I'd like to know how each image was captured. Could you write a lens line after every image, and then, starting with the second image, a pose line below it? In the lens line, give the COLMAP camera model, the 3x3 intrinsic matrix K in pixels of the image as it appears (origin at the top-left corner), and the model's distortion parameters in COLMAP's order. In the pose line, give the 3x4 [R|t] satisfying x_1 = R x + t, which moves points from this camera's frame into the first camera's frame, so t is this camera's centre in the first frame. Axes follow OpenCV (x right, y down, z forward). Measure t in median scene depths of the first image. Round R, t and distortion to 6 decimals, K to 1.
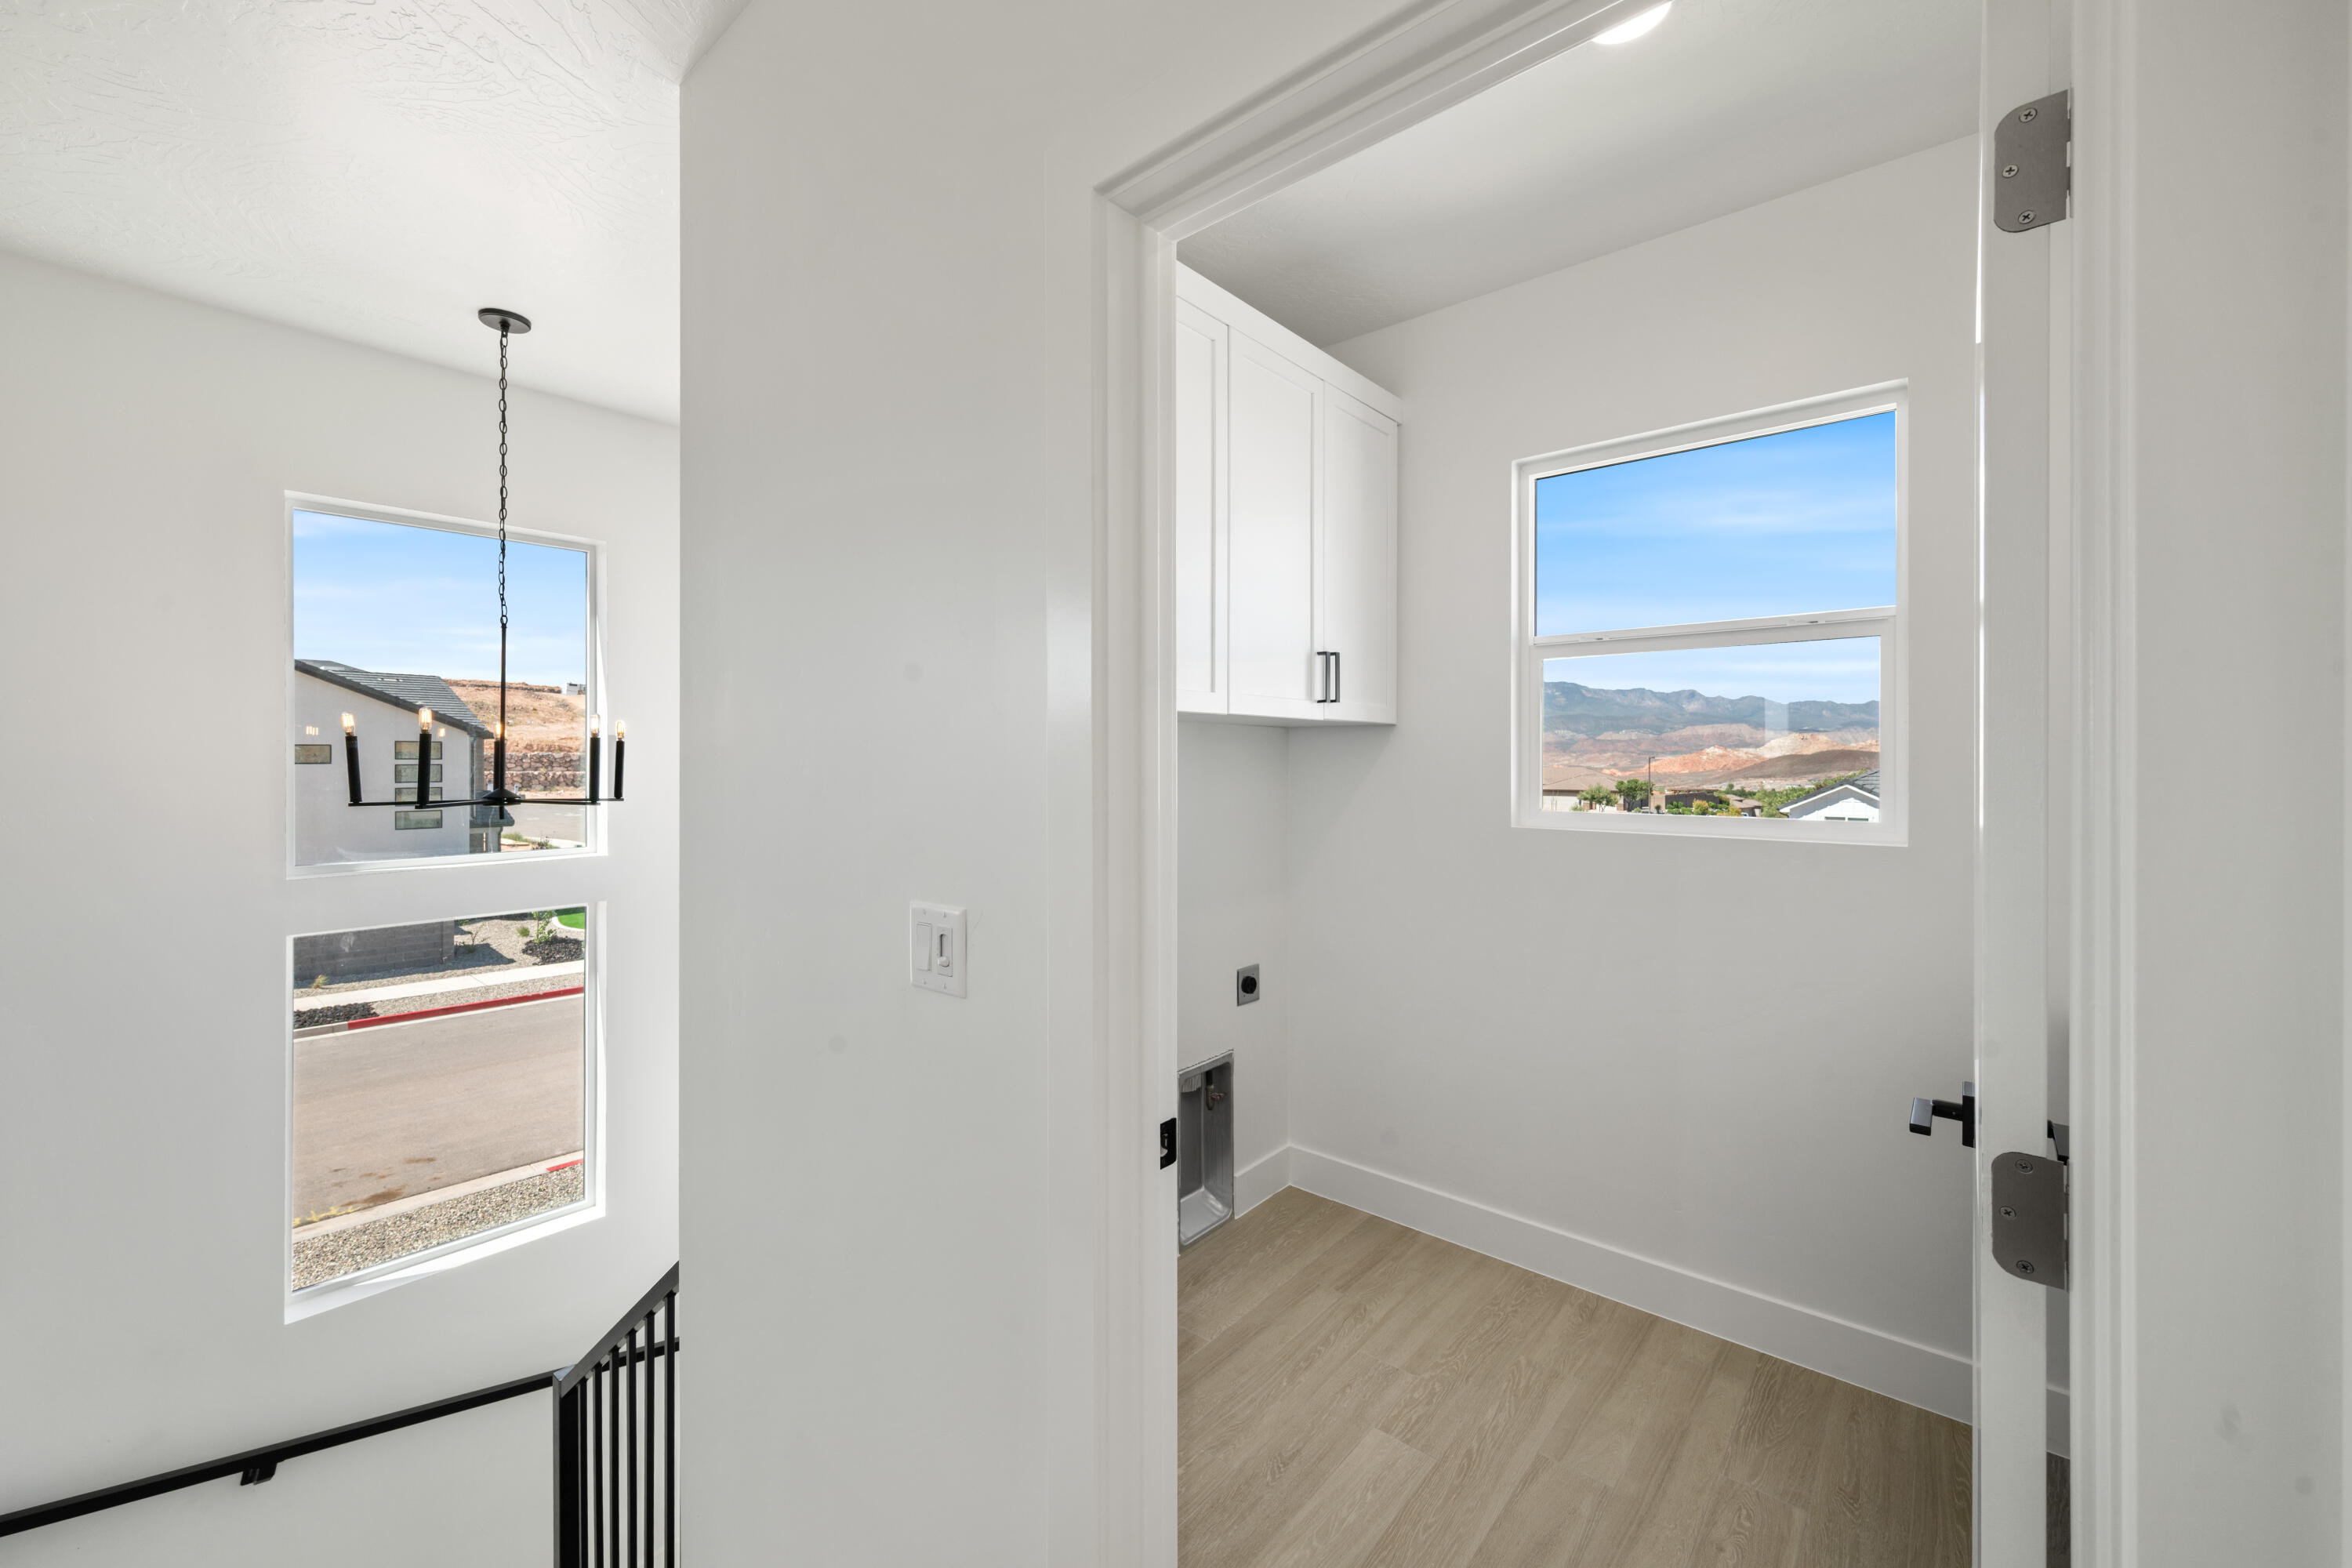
lens RADIAL K [[916.0, 0, 1176.0], [0, 916.0, 784.0], [0, 0, 1]] dist [0.000232, 0.000113]
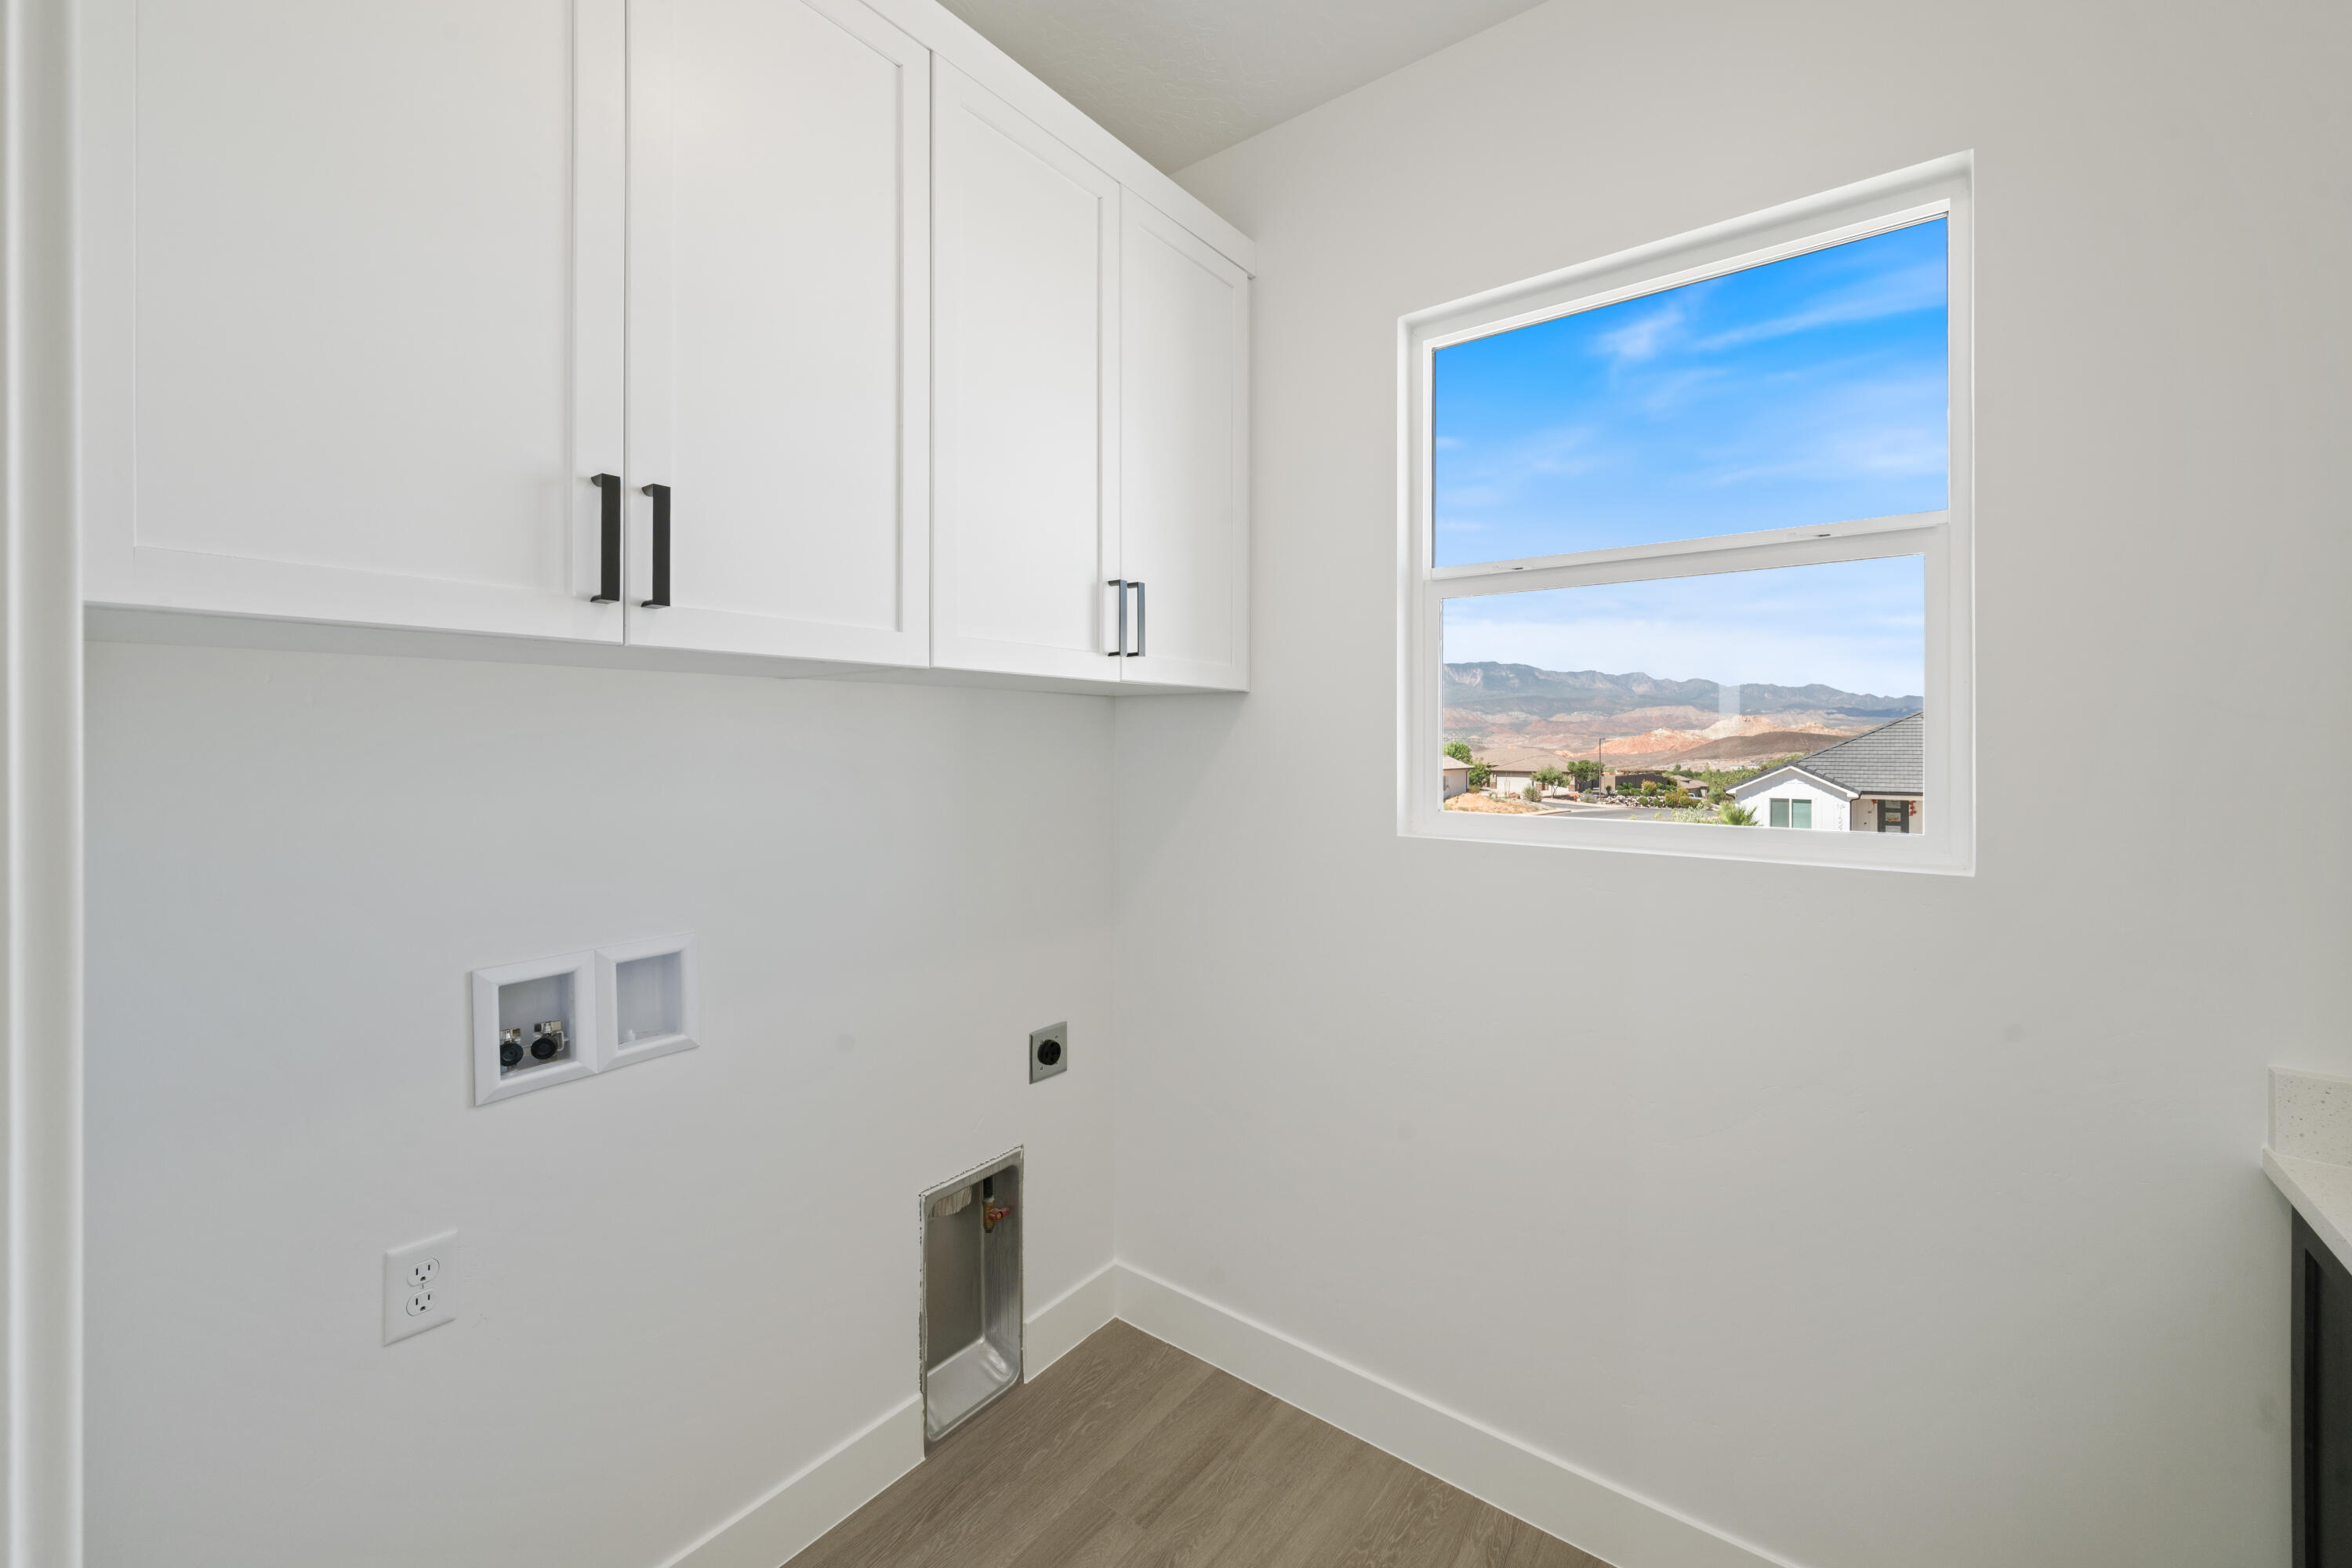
lens RADIAL K [[924.8, 0, 1181.8], [0, 924.8, 763.0], [0, 0, 1]] dist [-0.001792, -0.000281]
pose [[0.998651, -0.000170, 0.051920, 0.148215], [0.000288, 0.999997, -0.002265, -0.007200], [-0.051920, 0.002277, 0.998649, 0.270460]]
